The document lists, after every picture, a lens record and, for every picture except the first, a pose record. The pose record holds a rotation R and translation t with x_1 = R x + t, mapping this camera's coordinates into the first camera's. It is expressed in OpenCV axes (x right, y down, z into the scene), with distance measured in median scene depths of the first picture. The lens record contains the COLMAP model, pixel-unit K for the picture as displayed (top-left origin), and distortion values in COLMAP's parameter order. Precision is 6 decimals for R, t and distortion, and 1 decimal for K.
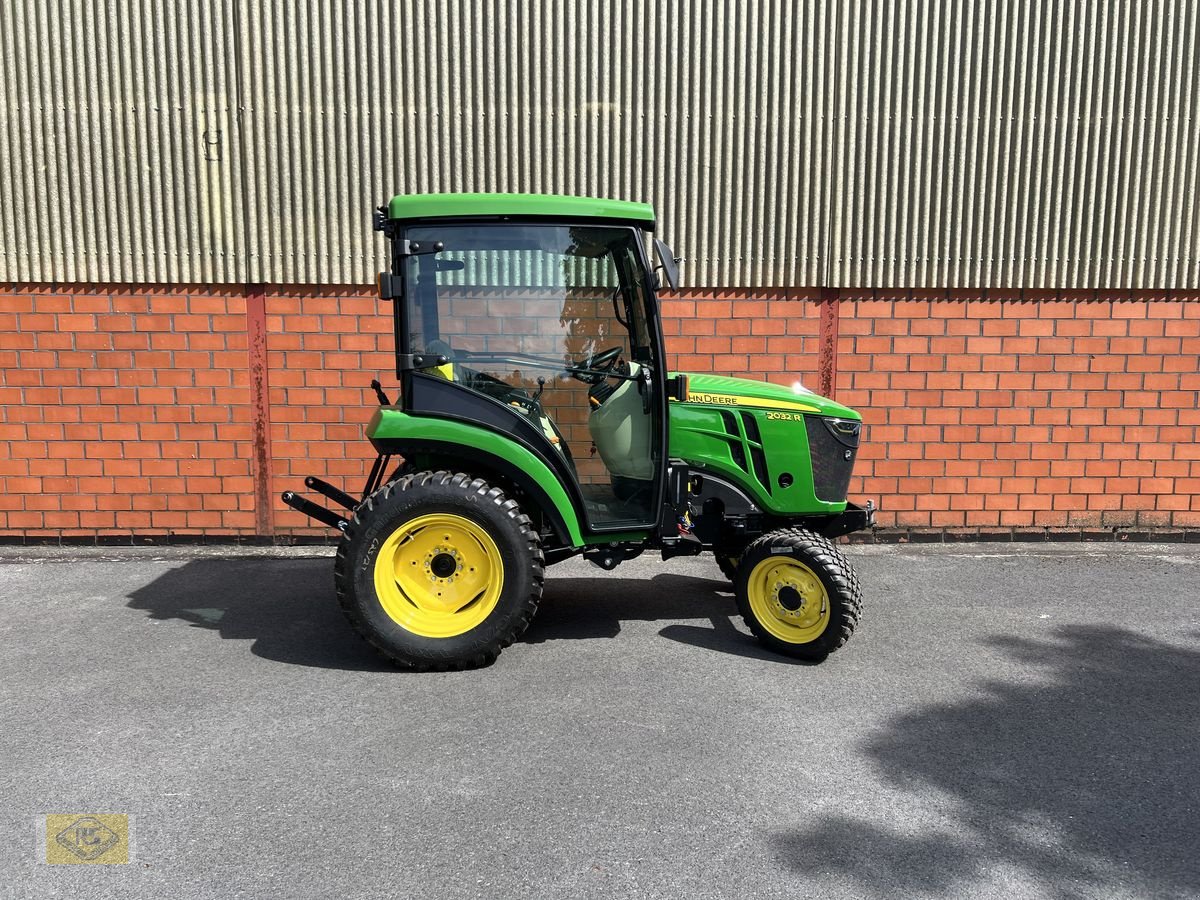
lens RADIAL K [[898.8, 0, 601.3], [0, 898.8, 442.5], [0, 0, 1]] dist [0.043187, -0.049379]
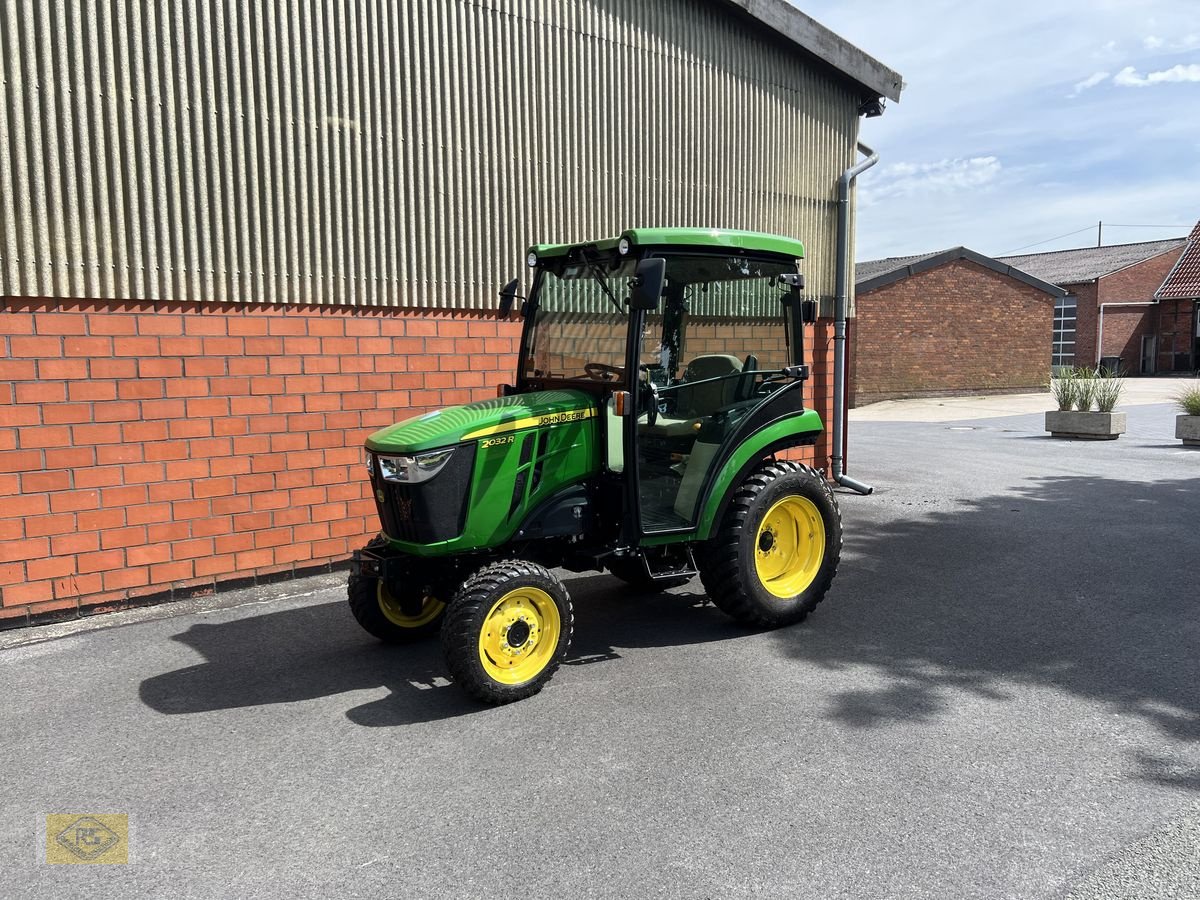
lens RADIAL K [[898.8, 0, 606.9], [0, 898.8, 451.9], [0, 0, 1]] dist [0.043187, -0.049379]
pose [[0.789268, -0.081174, 0.608660, -0.395022], [0.088625, 0.995904, 0.017896, -0.007910], [-0.607620, 0.039818, 0.793230, 0.060000]]
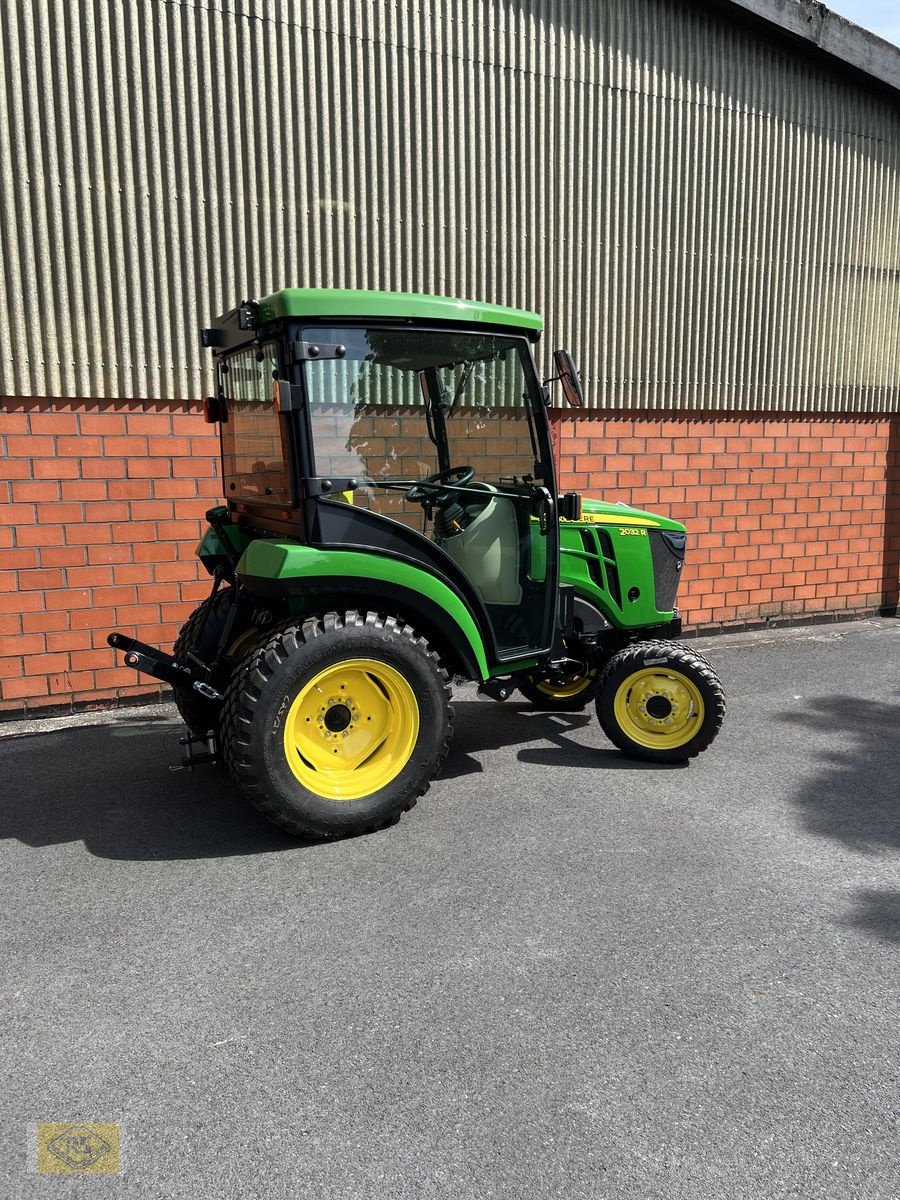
lens RADIAL K [[898.8, 0, 452.6], [0, 898.8, 601.8], [0, 0, 1]] dist [0.043187, -0.049379]
pose [[0.914485, -0.076245, 0.397371, -0.282741], [0.061439, 0.996864, 0.049882, -0.009524], [-0.399928, -0.021202, 0.916301, 0.102783]]
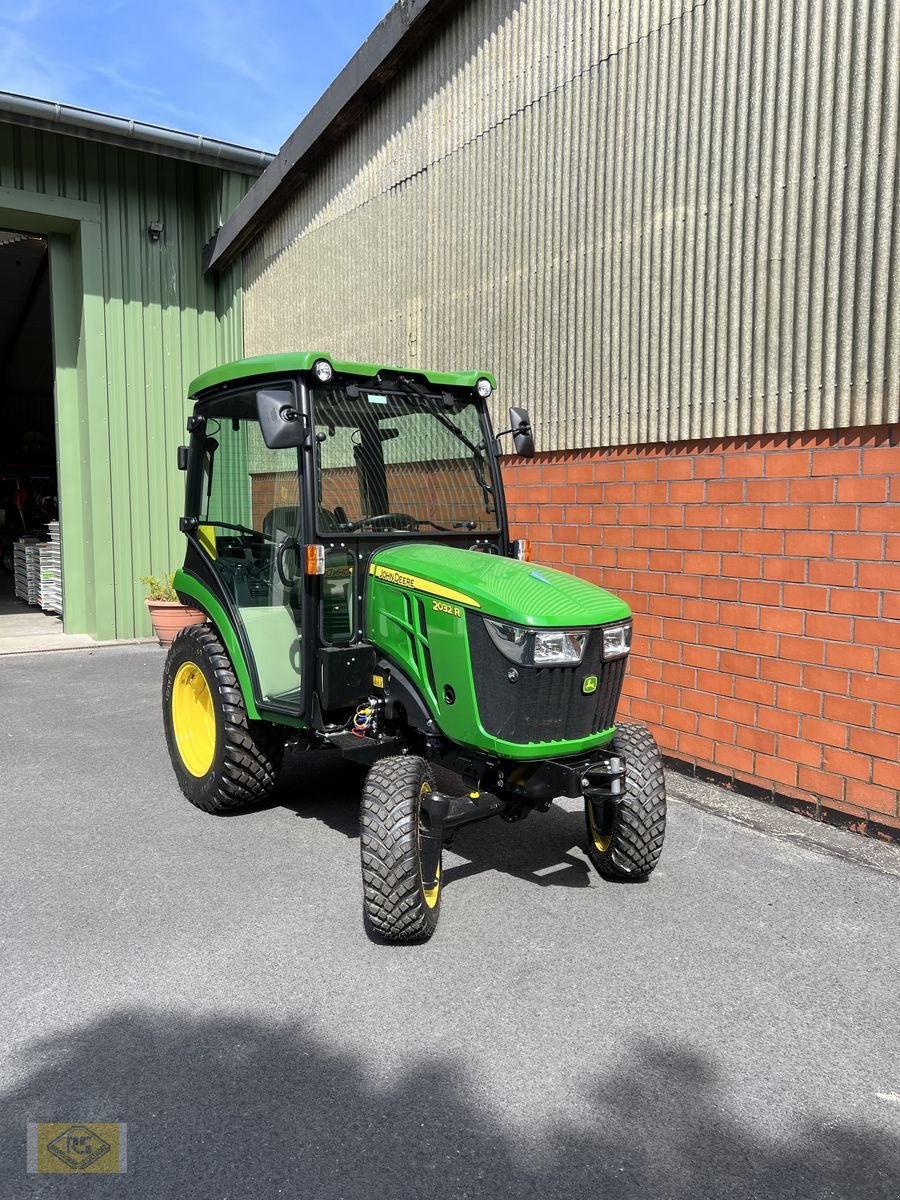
lens RADIAL K [[898.8, 0, 444.5], [0, 898.8, 600.3], [0, 0, 1]] dist [0.043187, -0.049379]
pose [[0.532023, 0.086656, -0.842284, 0.588360], [-0.105375, 0.993792, 0.035683, -0.043980], [0.840148, 0.069772, 0.537851, 0.428534]]
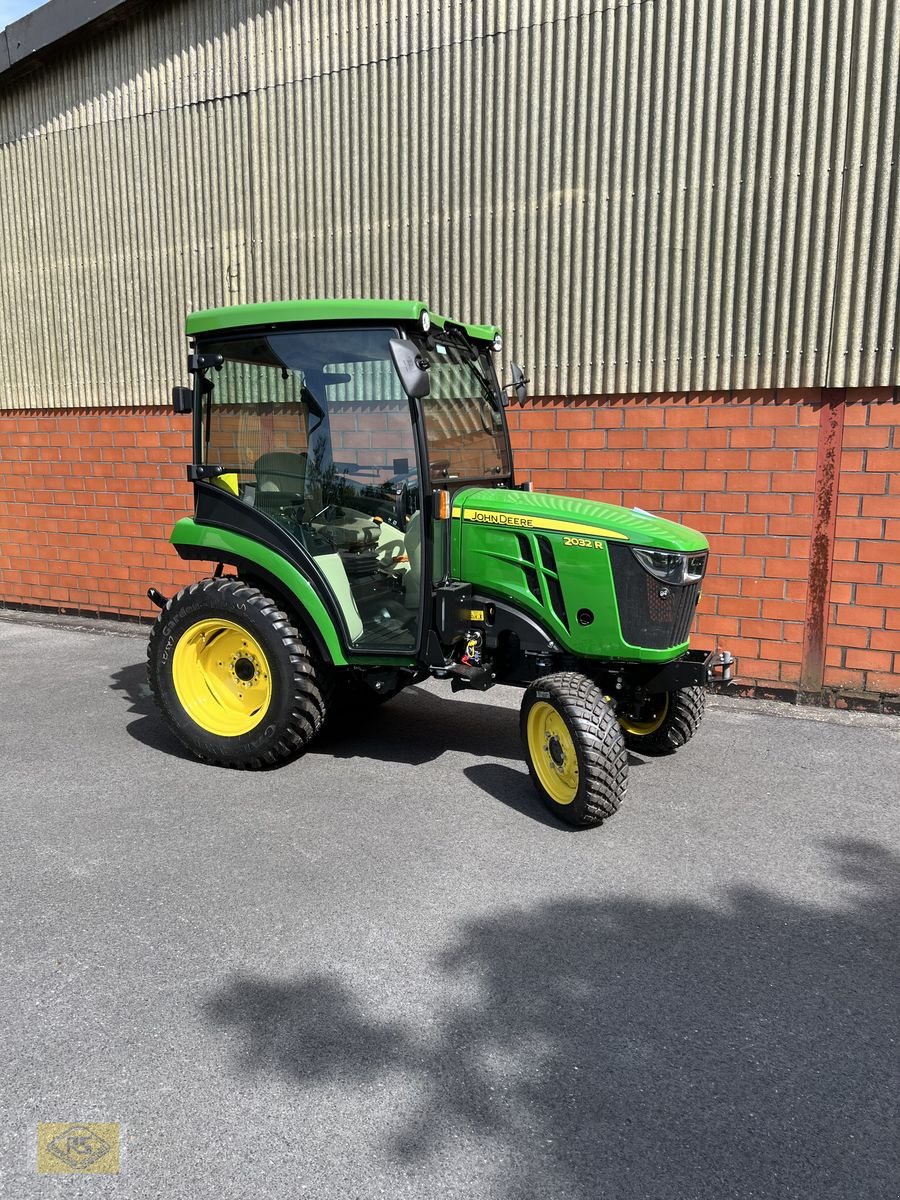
lens RADIAL K [[898.8, 0, 450.4], [0, 898.8, 608.1], [0, 0, 1]] dist [0.043187, -0.049379]
pose [[0.879369, 0.080780, -0.469239, 0.355517], [-0.056834, 0.996266, 0.064999, -0.010735], [0.472737, -0.030489, 0.880676, 0.132042]]
